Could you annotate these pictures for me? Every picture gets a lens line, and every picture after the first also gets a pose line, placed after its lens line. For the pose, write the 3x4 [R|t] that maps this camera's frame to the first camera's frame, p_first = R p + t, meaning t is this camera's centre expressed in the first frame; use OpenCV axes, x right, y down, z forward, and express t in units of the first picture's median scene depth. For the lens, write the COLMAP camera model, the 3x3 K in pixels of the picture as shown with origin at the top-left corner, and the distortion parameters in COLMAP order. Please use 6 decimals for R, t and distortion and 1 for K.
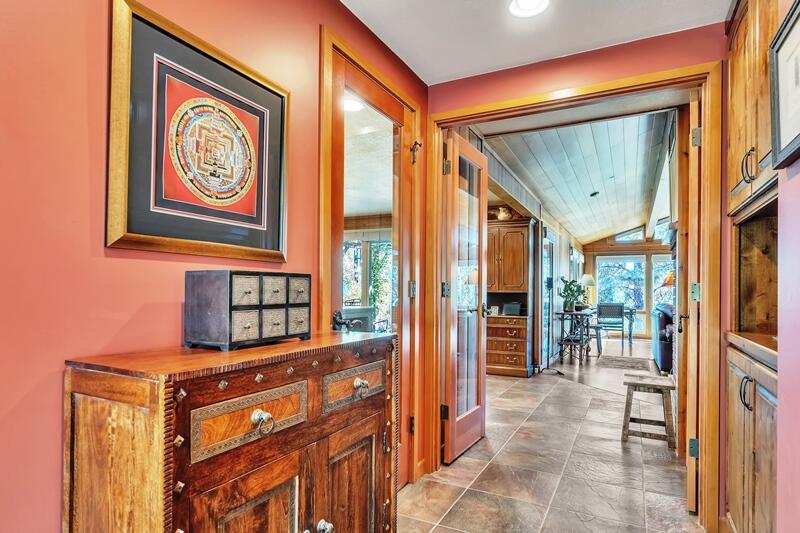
lens RADIAL K [[457.4, 0, 404.7], [0, 457.4, 286.6], [0, 0, 1]] dist [0.000361, -0.000073]
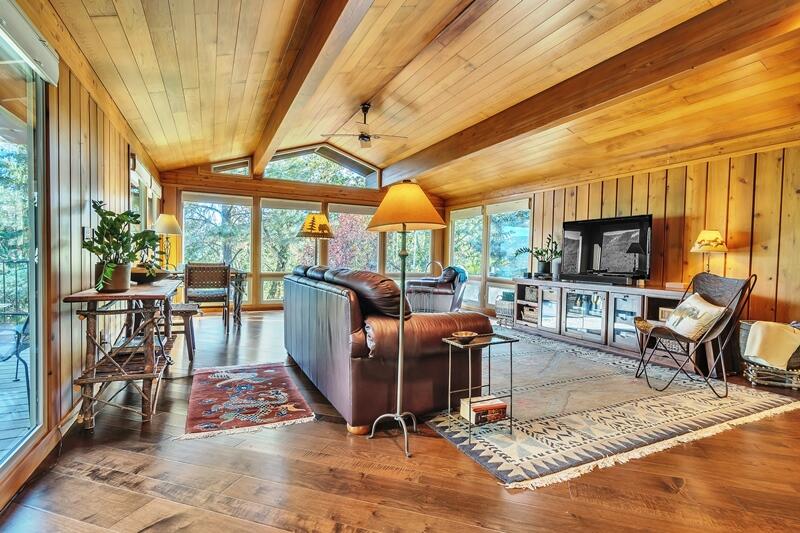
lens RADIAL K [[387.7, 0, 403.3], [0, 387.7, 265.9], [0, 0, 1]] dist [0.005067, 0.000554]
pose [[0.602563, -0.016130, 0.797908, 0.200711], [-0.026084, 0.998864, 0.039891, 0.012298], [-0.797645, -0.044849, 0.601458, 0.498322]]
